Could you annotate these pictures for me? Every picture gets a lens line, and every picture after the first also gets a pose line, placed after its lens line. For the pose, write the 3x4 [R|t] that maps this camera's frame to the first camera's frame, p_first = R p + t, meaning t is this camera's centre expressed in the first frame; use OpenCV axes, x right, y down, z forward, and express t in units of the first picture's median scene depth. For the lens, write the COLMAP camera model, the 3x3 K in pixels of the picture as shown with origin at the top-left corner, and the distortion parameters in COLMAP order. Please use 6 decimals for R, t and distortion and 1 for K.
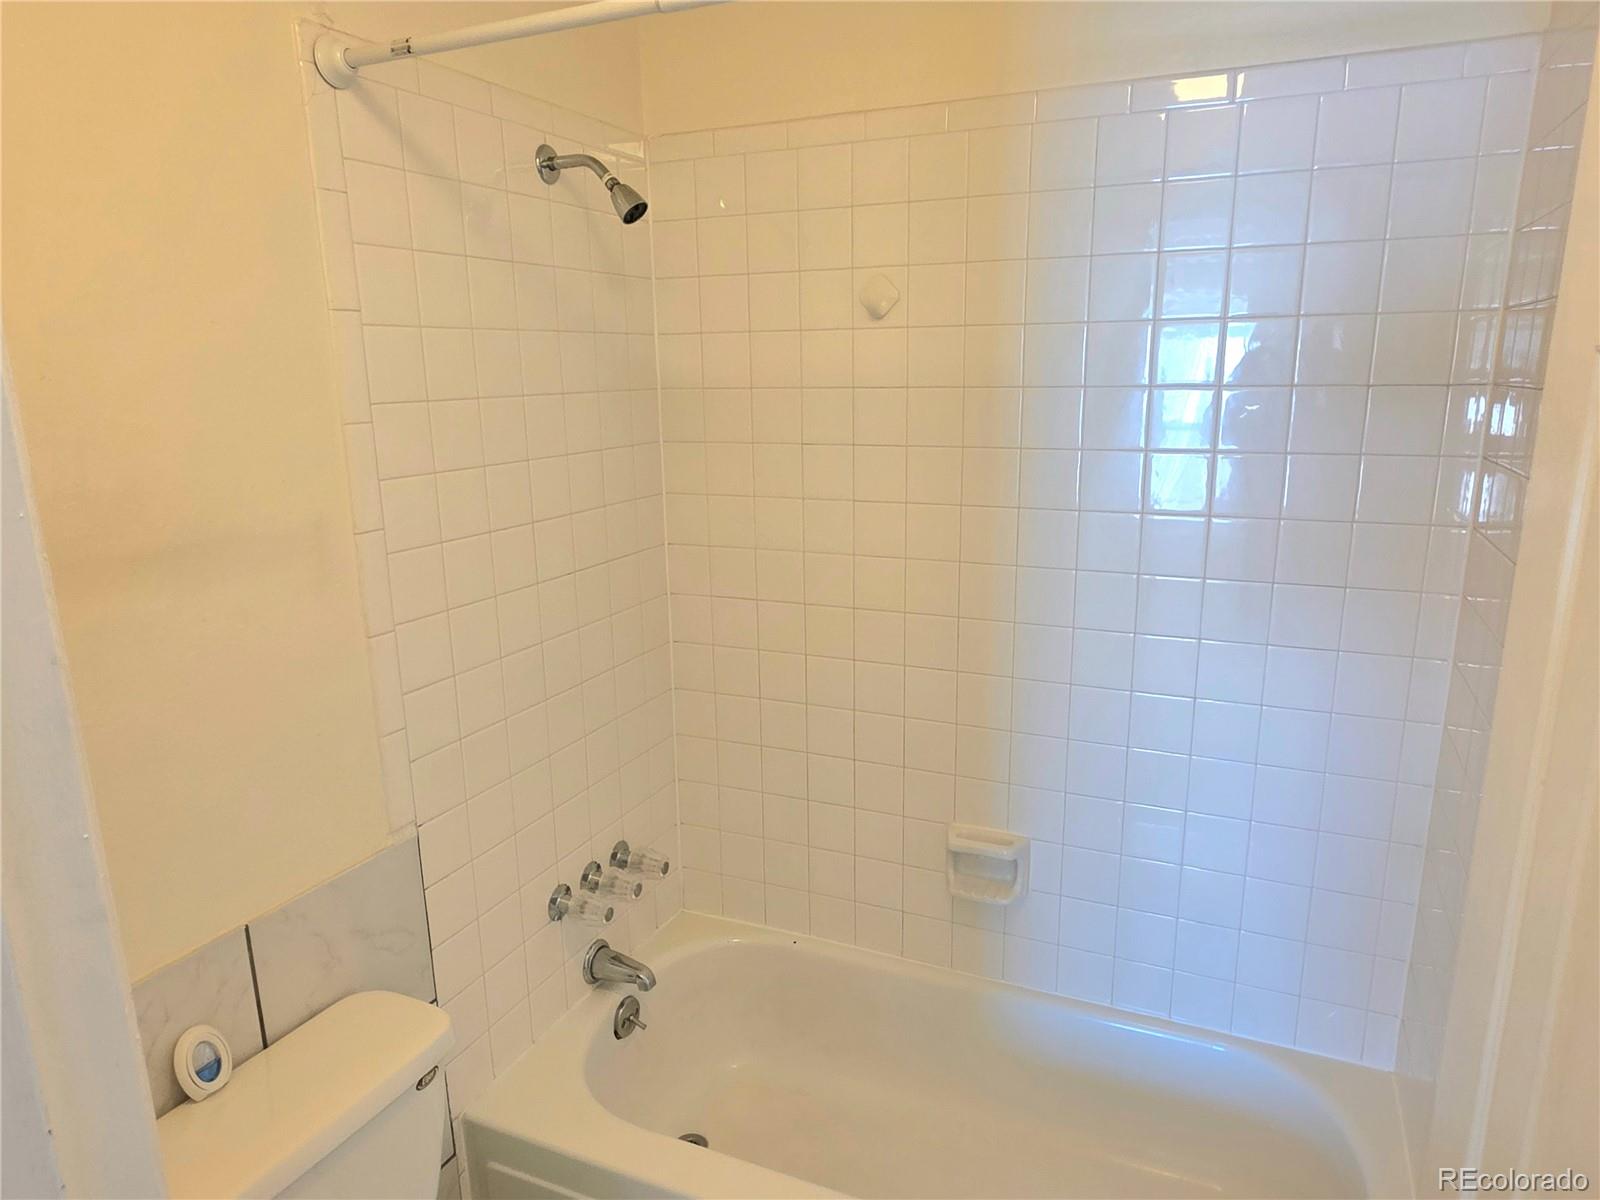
lens RADIAL K [[1057.6, 0, 800.0], [0, 1057.6, 600.0], [0, 0, 1]] dist [0.019076, -0.000245]
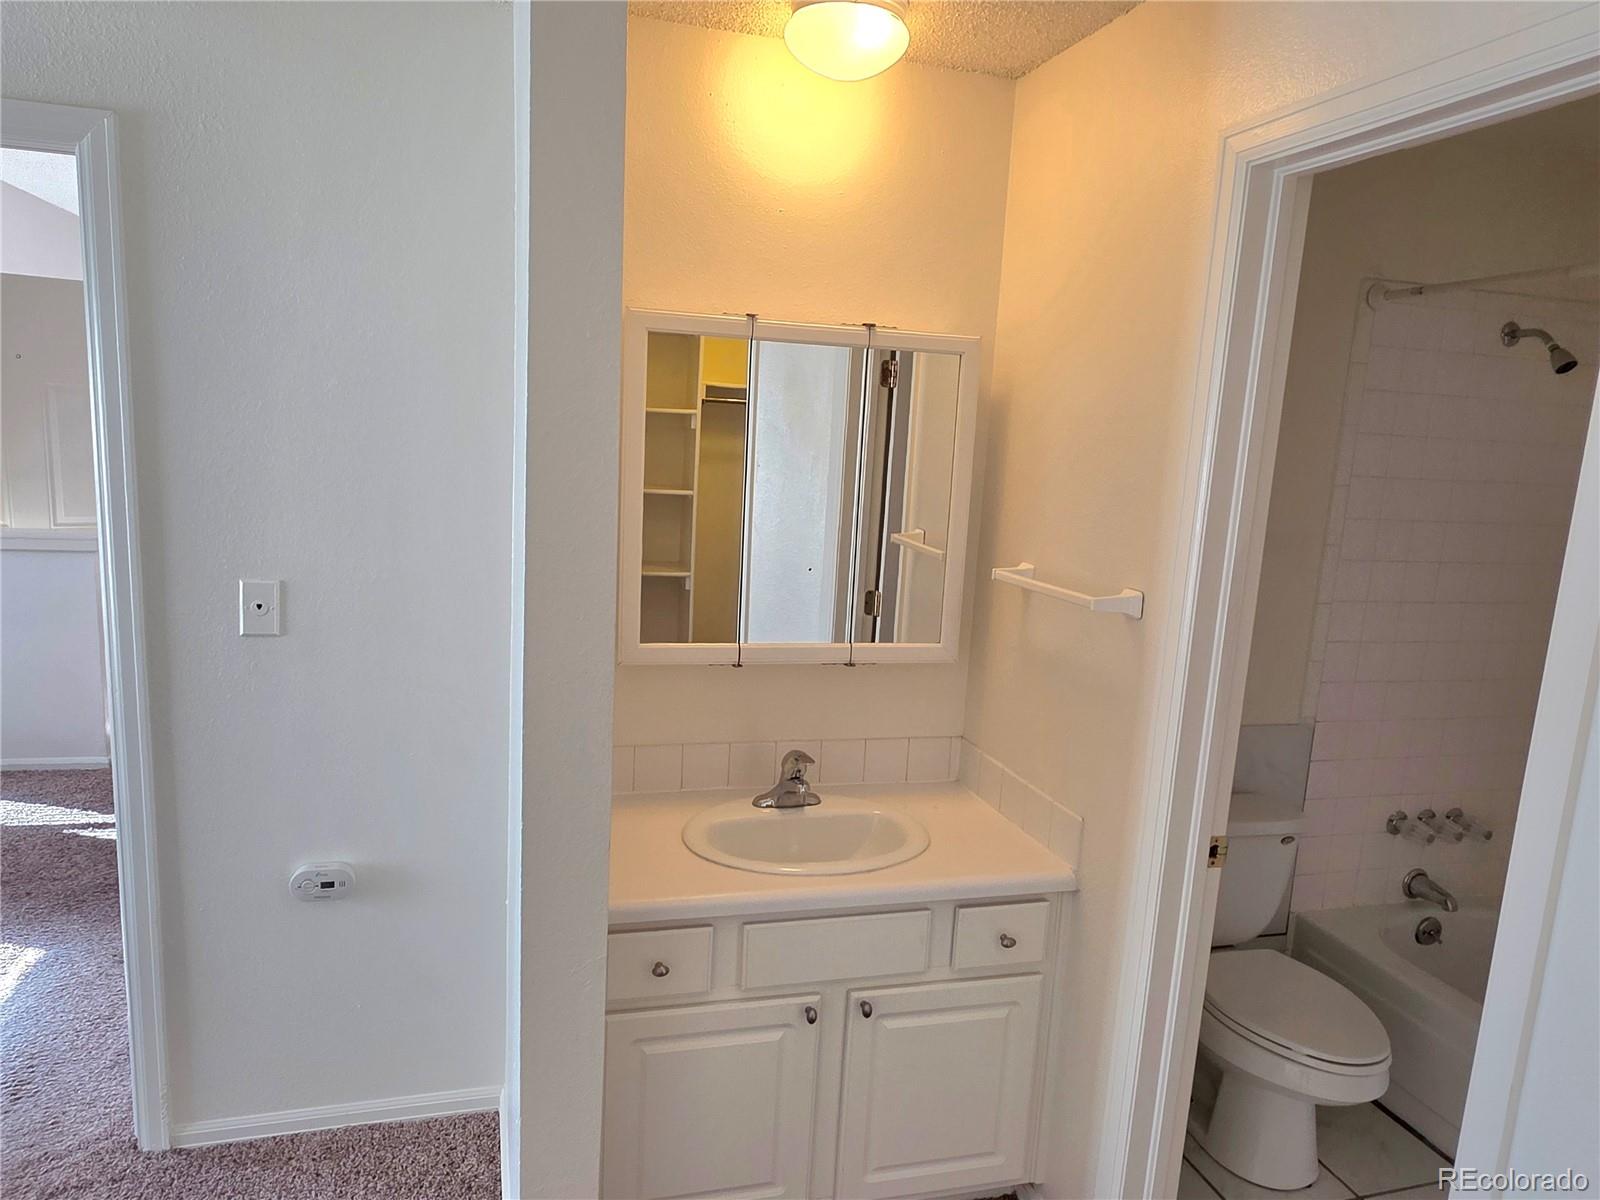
lens RADIAL K [[1036.7, 0, 800.0], [0, 1036.7, 600.0], [0, 0, 1]] dist [0.005680, -0.001776]
pose [[0.645819, 0.184333, -0.740905, 0.290457], [-0.243062, 0.969567, 0.029355, 0.173388], [0.723767, 0.161127, 0.670969, -0.710382]]
